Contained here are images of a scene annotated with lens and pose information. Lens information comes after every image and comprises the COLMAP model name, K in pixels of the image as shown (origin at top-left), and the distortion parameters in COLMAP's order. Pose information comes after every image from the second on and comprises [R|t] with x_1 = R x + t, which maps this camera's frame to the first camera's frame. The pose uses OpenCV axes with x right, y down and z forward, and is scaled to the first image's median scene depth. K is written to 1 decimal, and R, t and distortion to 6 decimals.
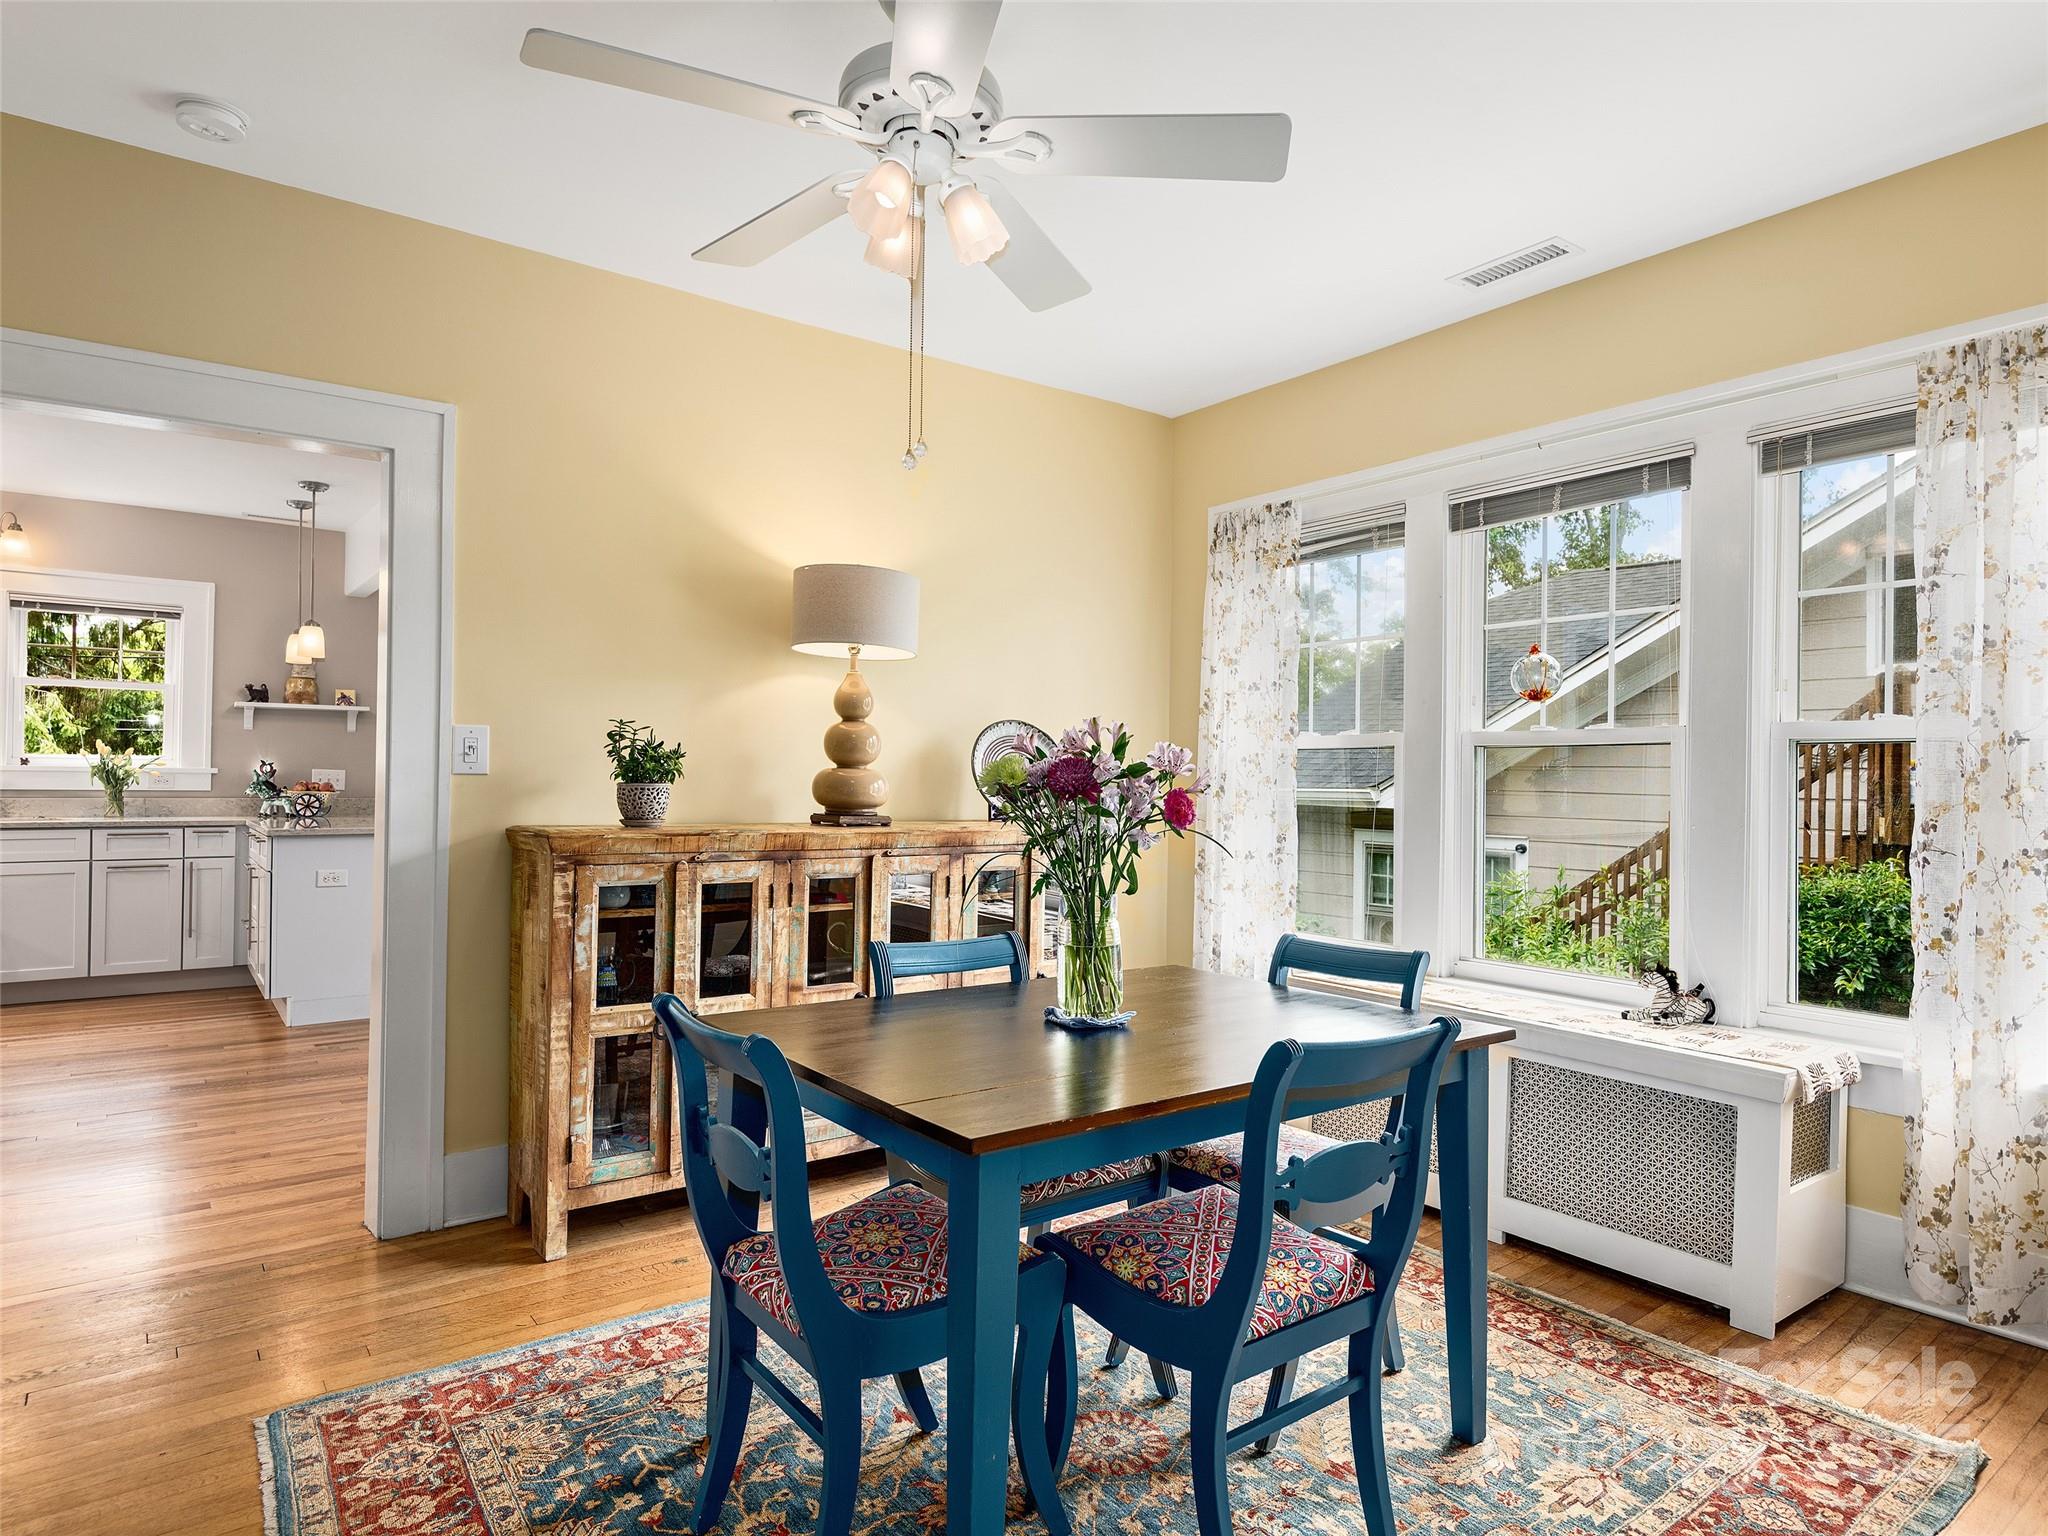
lens RADIAL K [[1155.1, 0, 1034.0], [0, 1155.1, 769.1], [0, 0, 1]] dist [-0.006279, -0.000010]
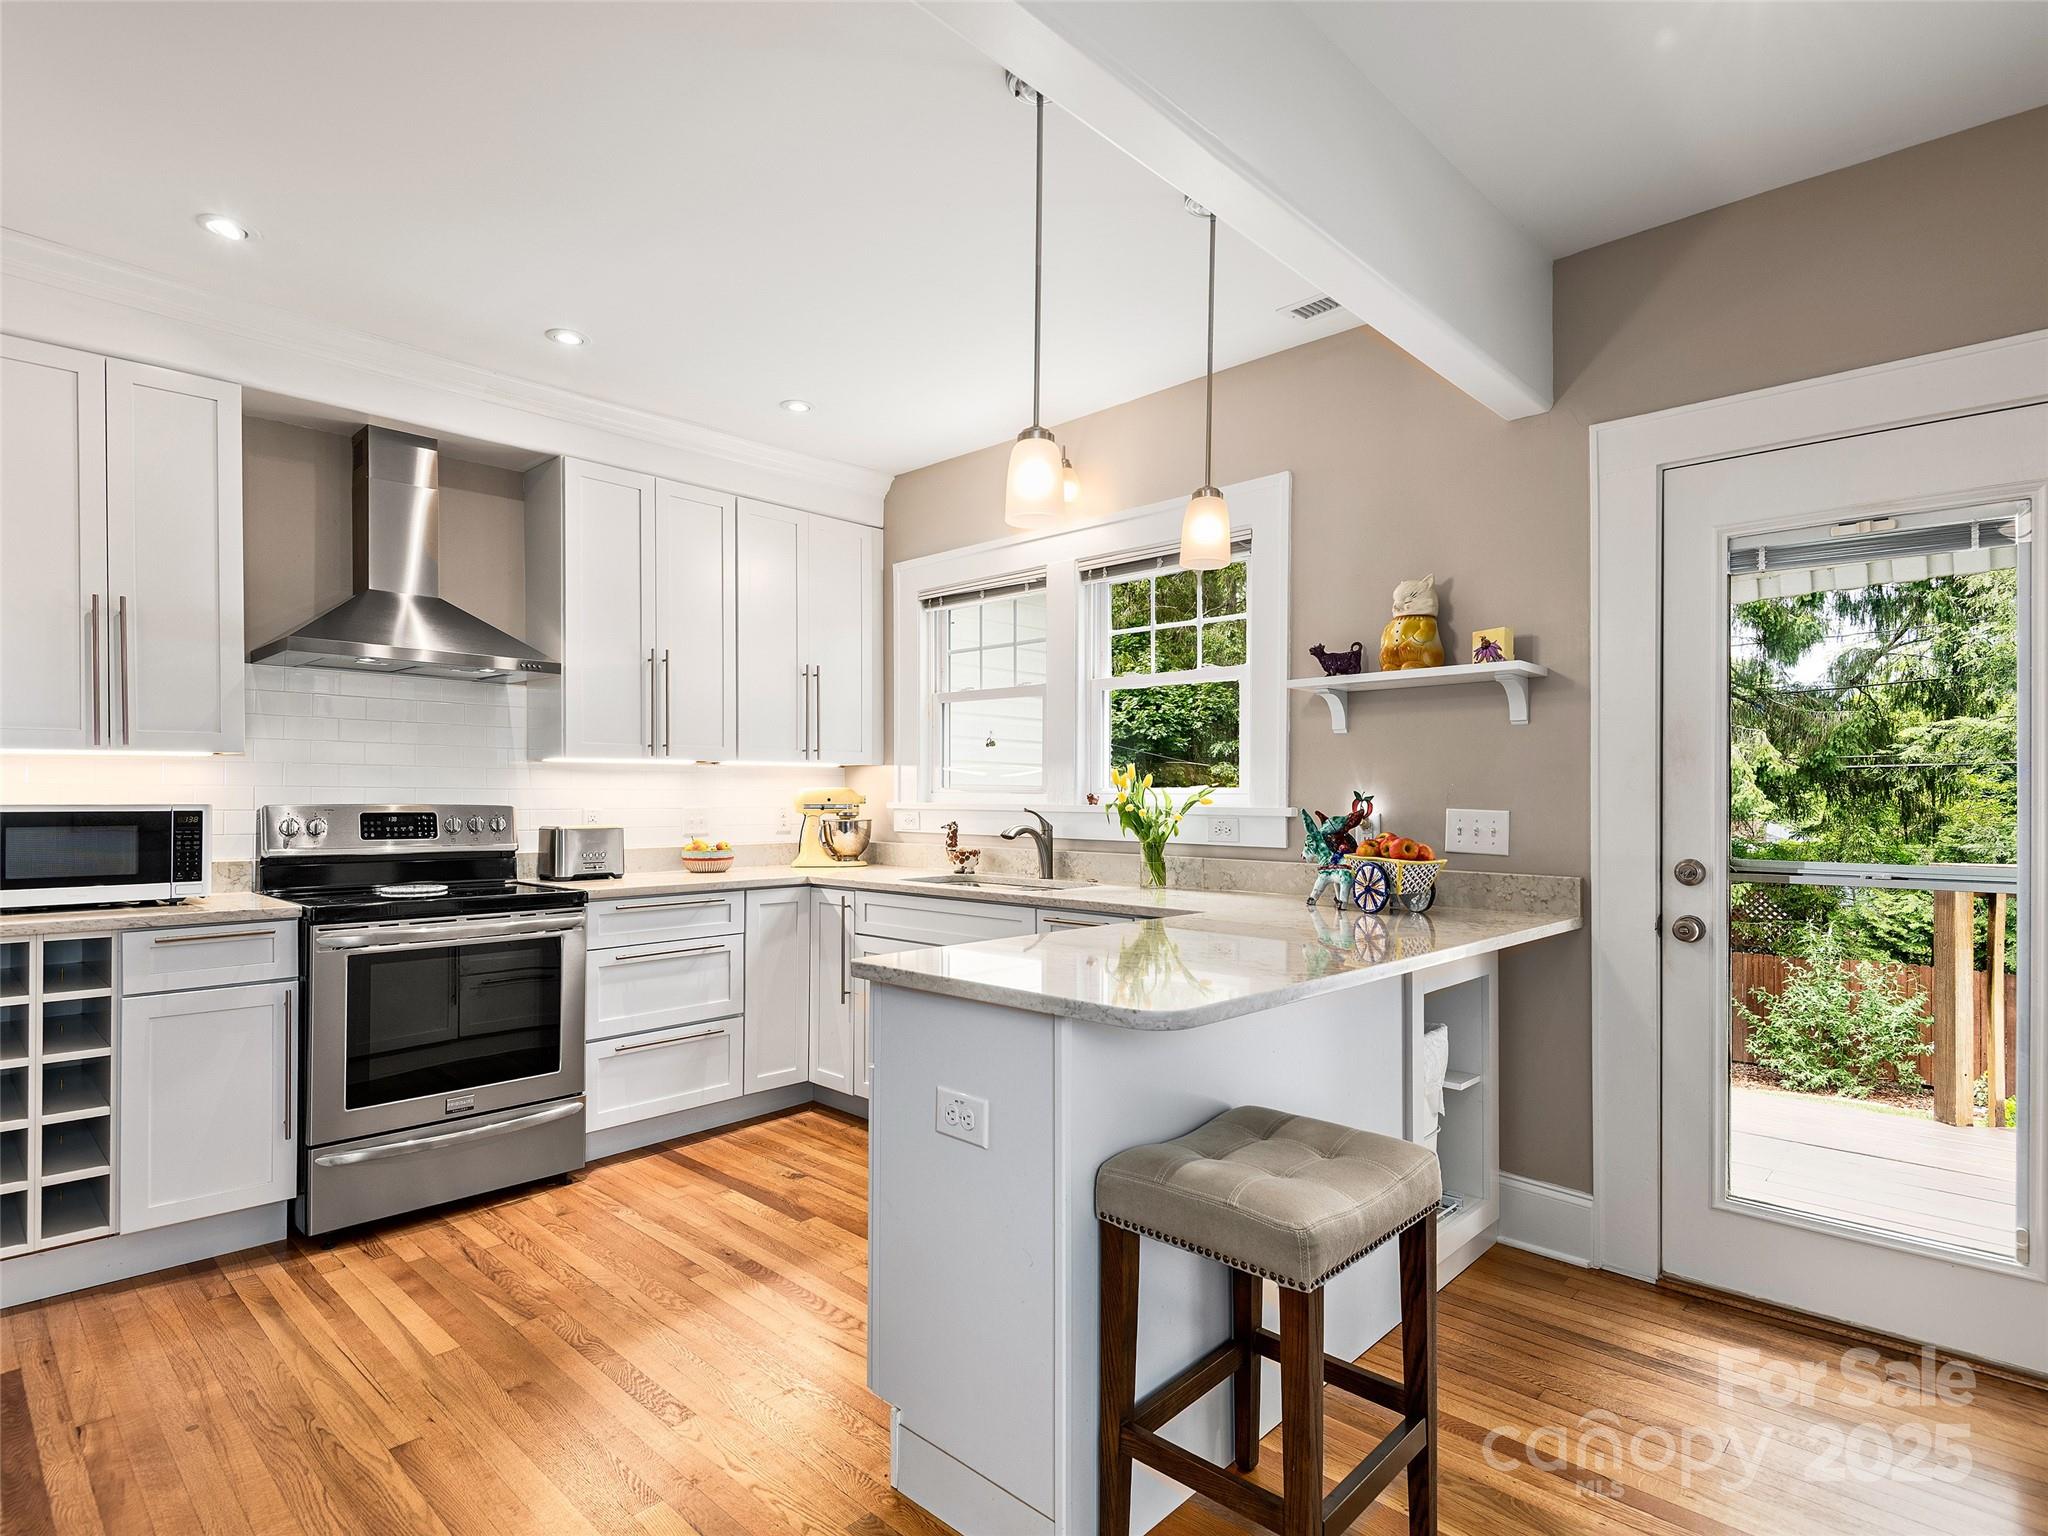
lens RADIAL K [[1084.0, 0, 1027.3], [0, 1084.0, 789.2], [0, 0, 1]] dist [-0.002249, -0.000340]
pose [[0.163627, -0.023133, -0.986251, -0.224649], [0.002674, 0.999732, -0.023006, 0.002025], [0.986519, 0.001127, 0.163645, 0.787626]]
